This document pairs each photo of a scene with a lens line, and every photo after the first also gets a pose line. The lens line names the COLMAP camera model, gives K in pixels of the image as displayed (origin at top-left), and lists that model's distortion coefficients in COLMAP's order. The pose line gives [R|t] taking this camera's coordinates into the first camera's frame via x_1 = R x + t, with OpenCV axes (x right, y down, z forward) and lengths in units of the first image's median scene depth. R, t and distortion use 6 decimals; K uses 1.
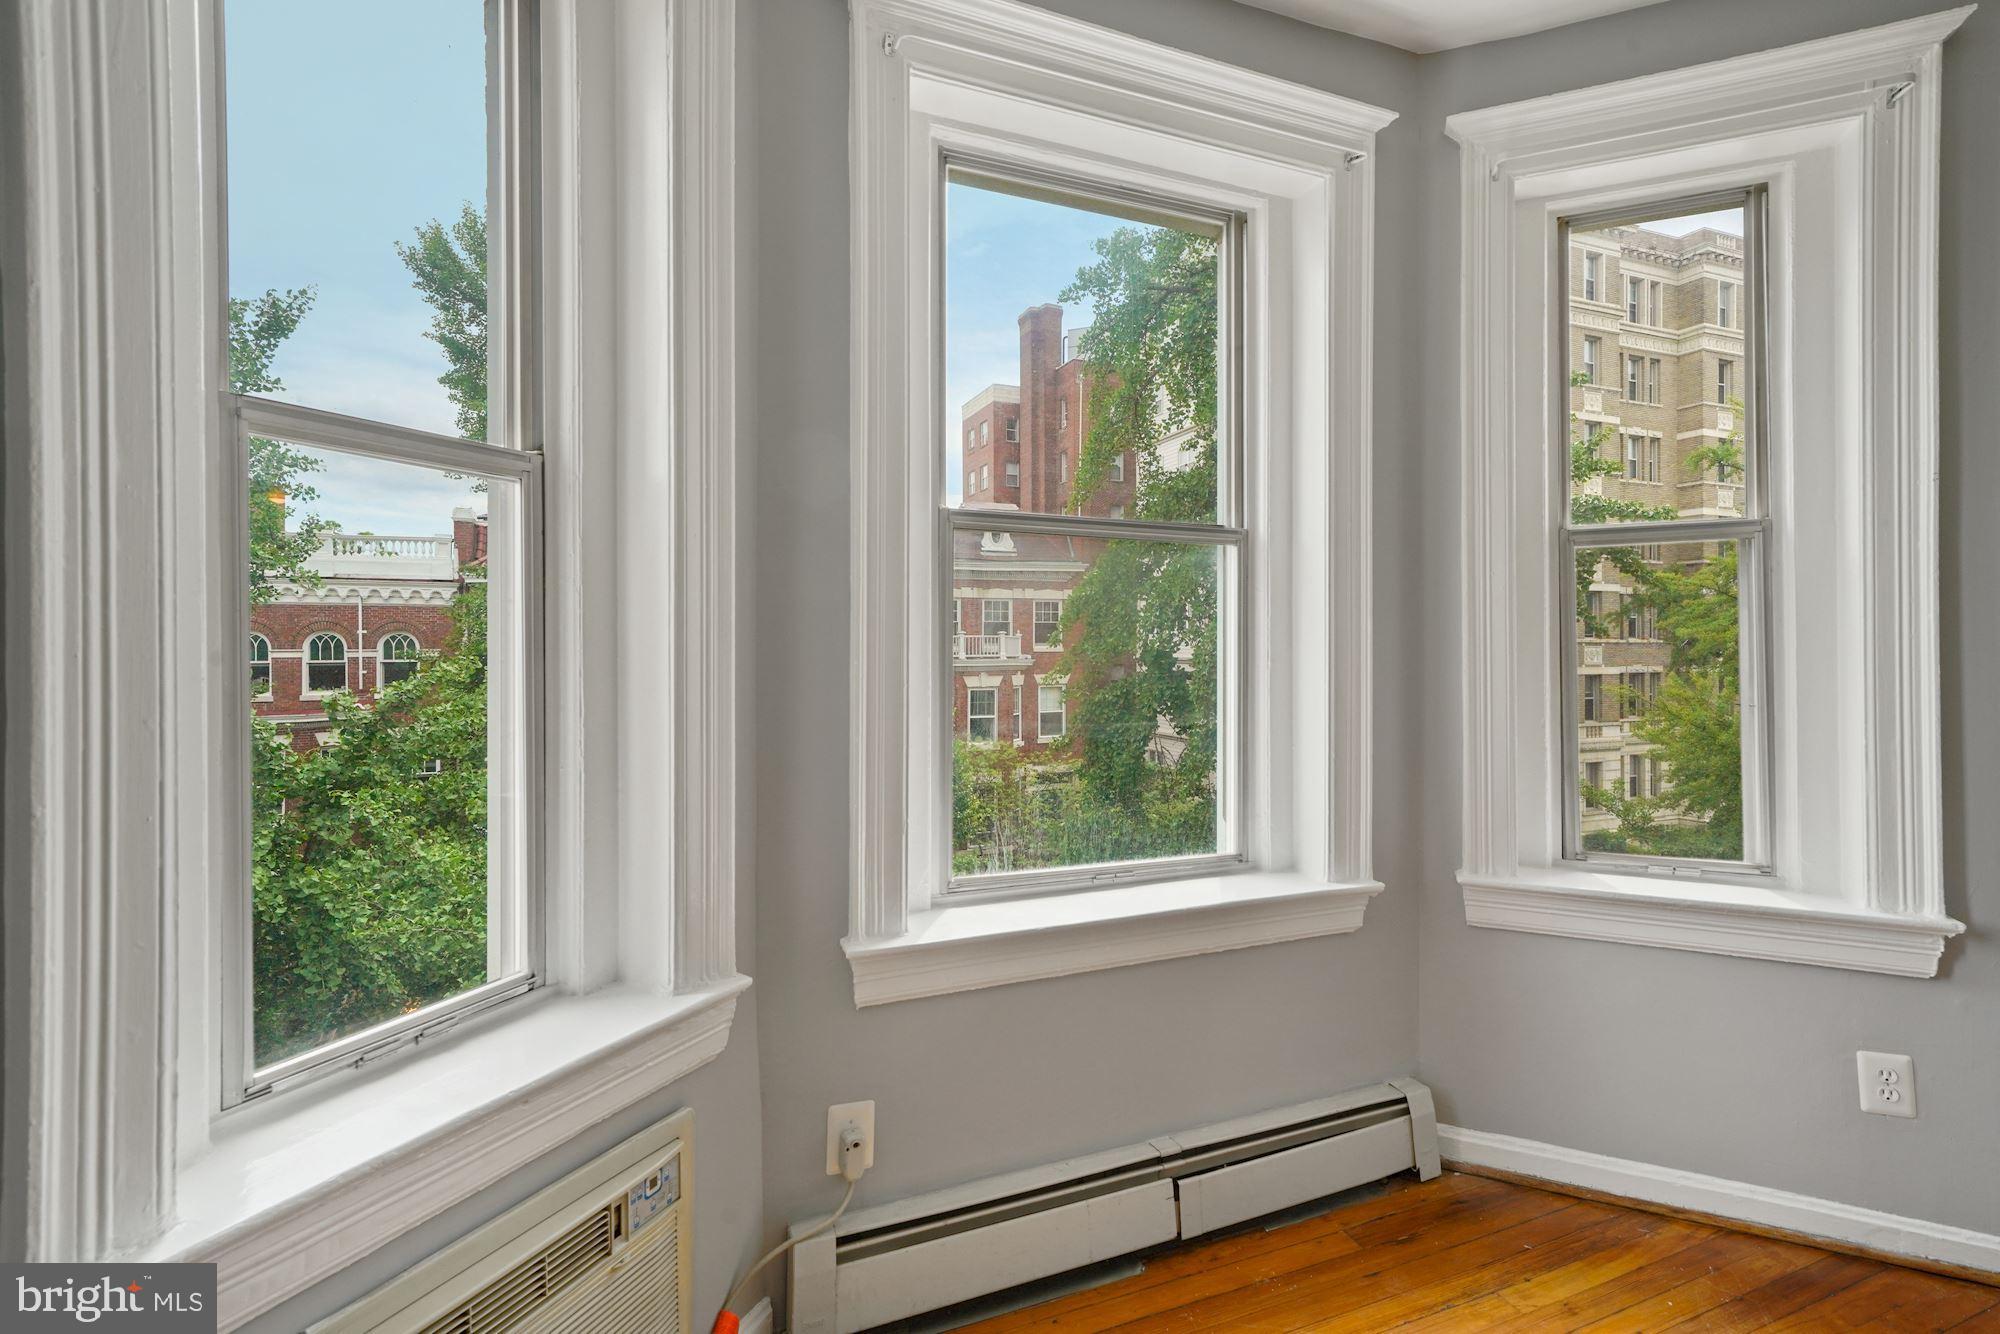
lens RADIAL K [[921.5, 0, 1019.5], [0, 921.5, 639.1], [0, 0, 1]] dist [0.002012, 0.007660]
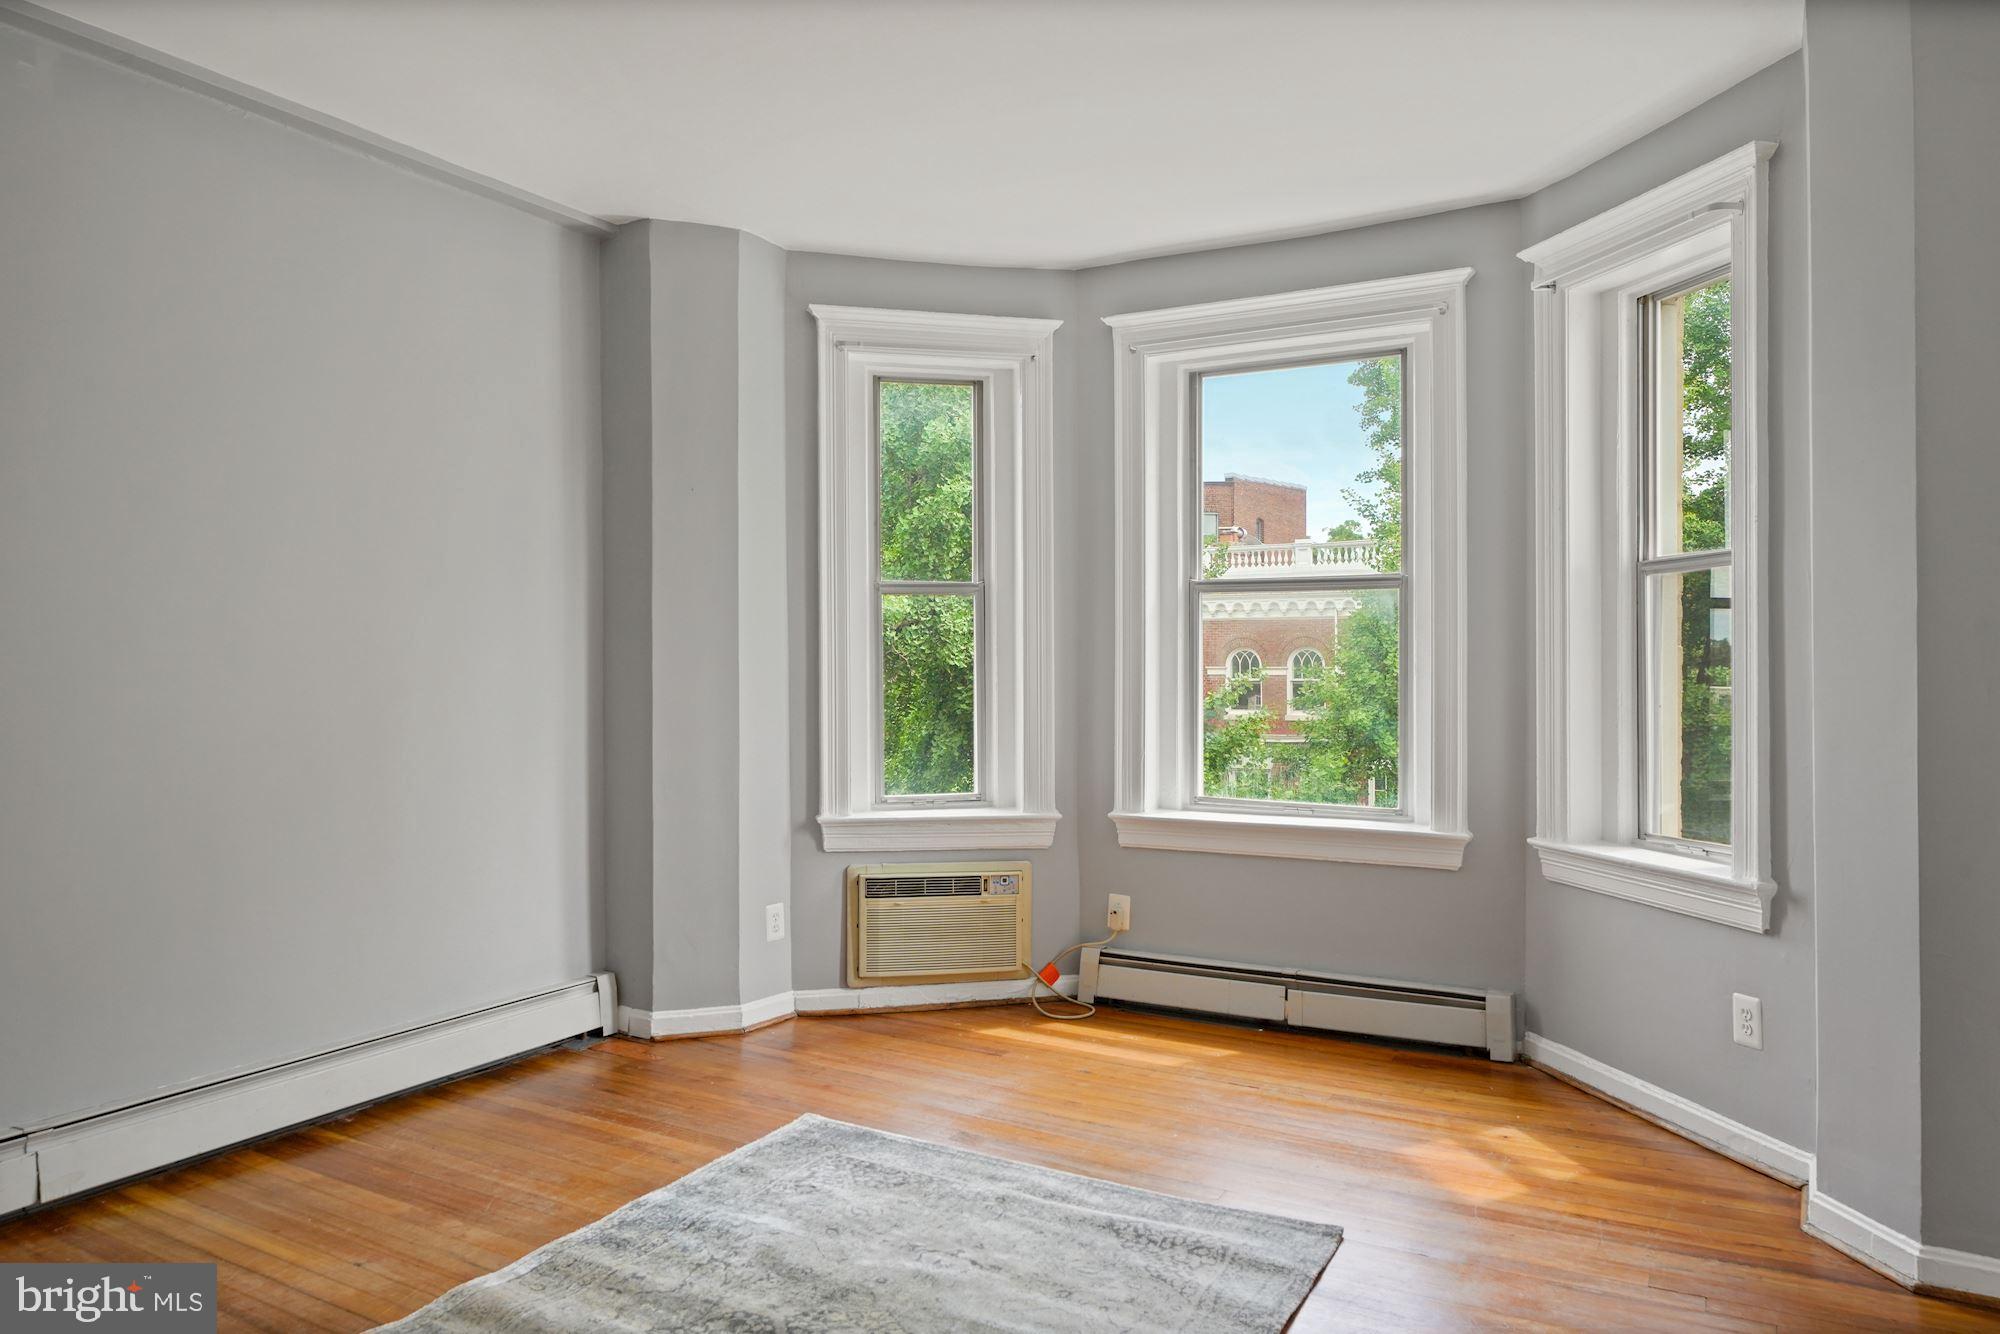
lens RADIAL K [[1329.9, 0, 1013.0], [0, 1329.9, 659.4], [0, 0, 1]] dist [0.006095, 0.002023]
pose [[0.613149, -0.003115, -0.789961, 1.452814], [0.006822, 0.999976, 0.001352, -0.000222], [0.789938, -0.006218, 0.613155, -0.686738]]
